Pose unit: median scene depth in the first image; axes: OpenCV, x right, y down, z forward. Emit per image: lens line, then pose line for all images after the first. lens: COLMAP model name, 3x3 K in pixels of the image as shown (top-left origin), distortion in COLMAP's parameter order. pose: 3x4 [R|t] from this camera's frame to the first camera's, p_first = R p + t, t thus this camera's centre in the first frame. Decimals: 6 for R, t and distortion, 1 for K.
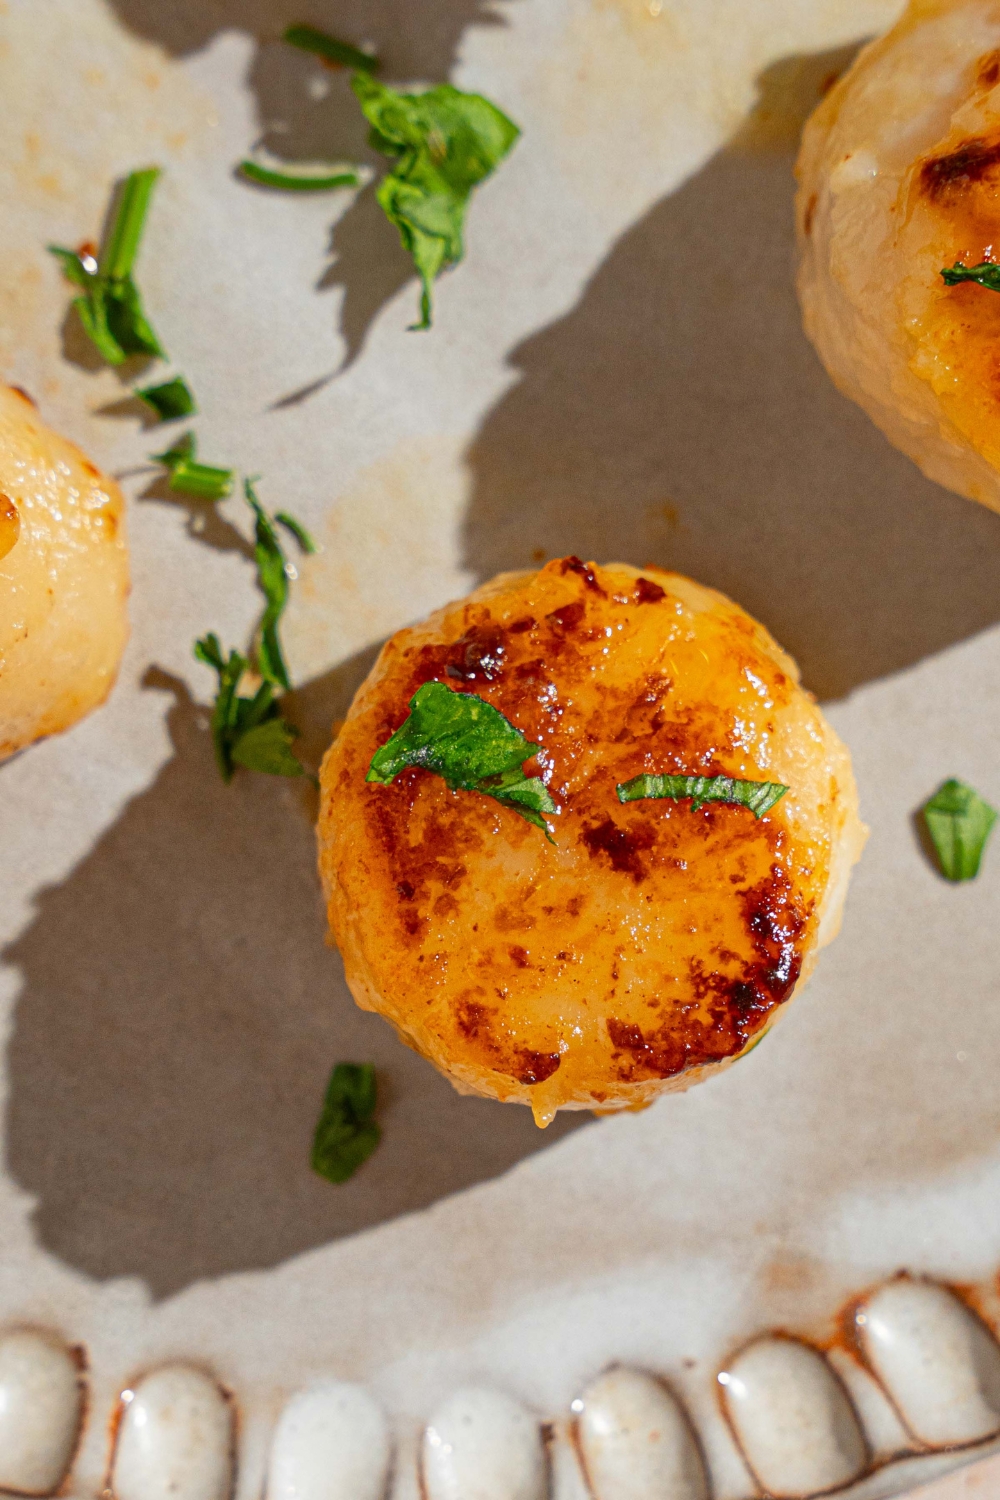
lens RADIAL K [[4556.5, 0, 565.4], [0, 4556.5, 748.3], [0, 0, 1]] dist [0.123864, 0.000000]
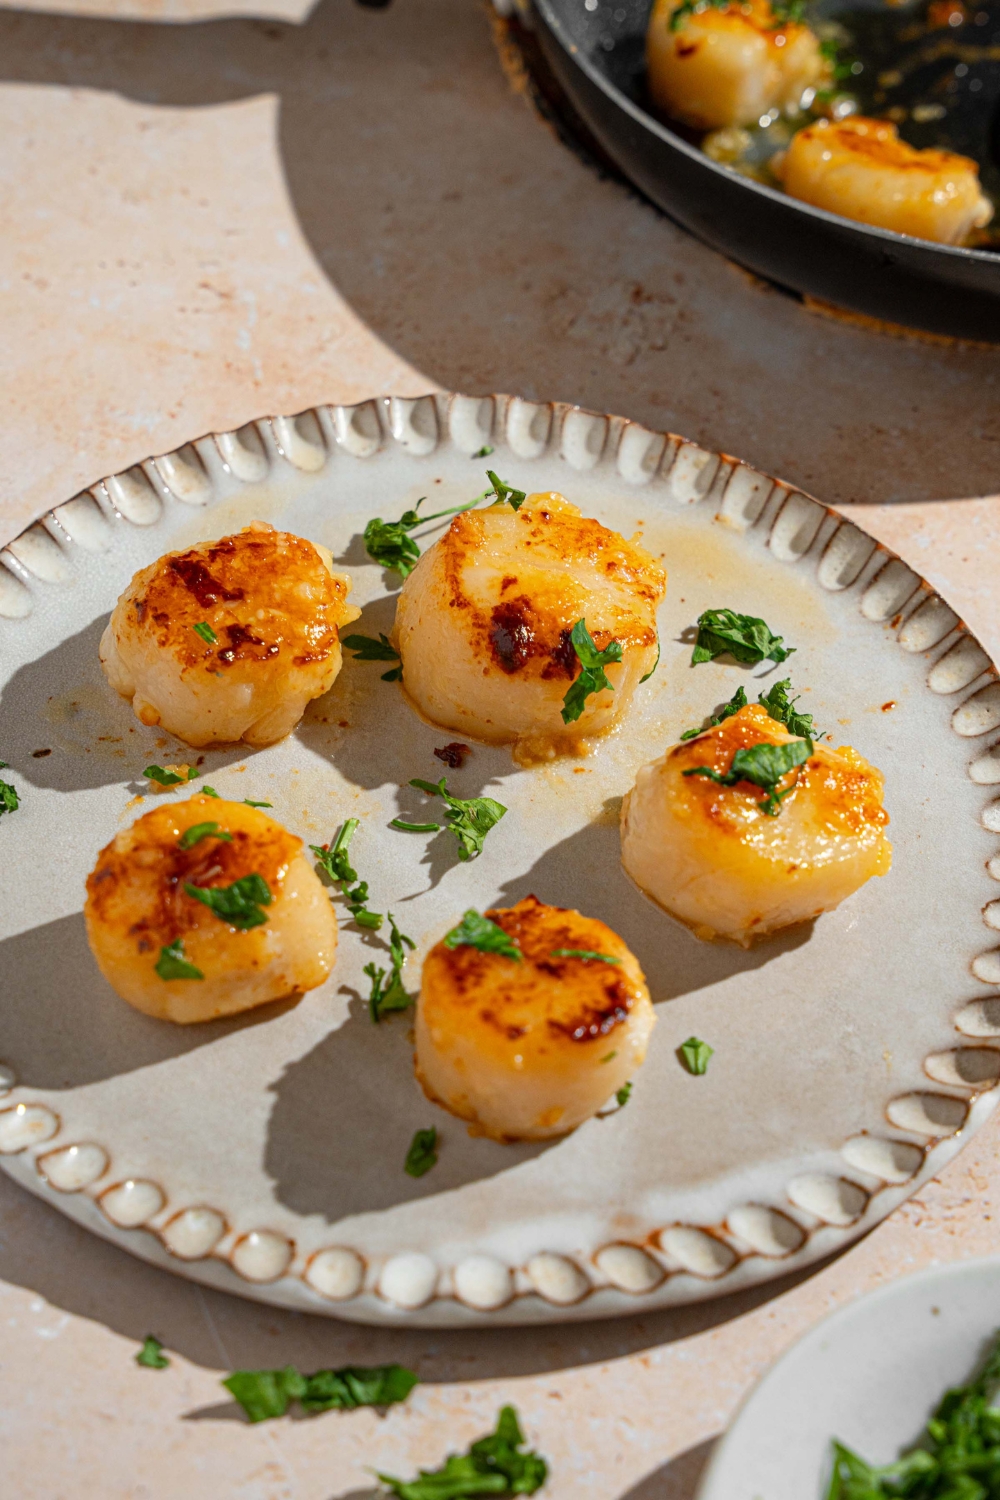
lens RADIAL K [[2676.6, 0, 498.0], [0, 2676.6, 751.8], [0, 0, 1]] dist [0.065964, 0.000000]
pose [[0.999372, 0.032642, 0.013777, -0.035289], [-0.015126, 0.744692, -0.667237, 0.794305], [-0.032040, 0.666610, 0.744718, -0.084769]]
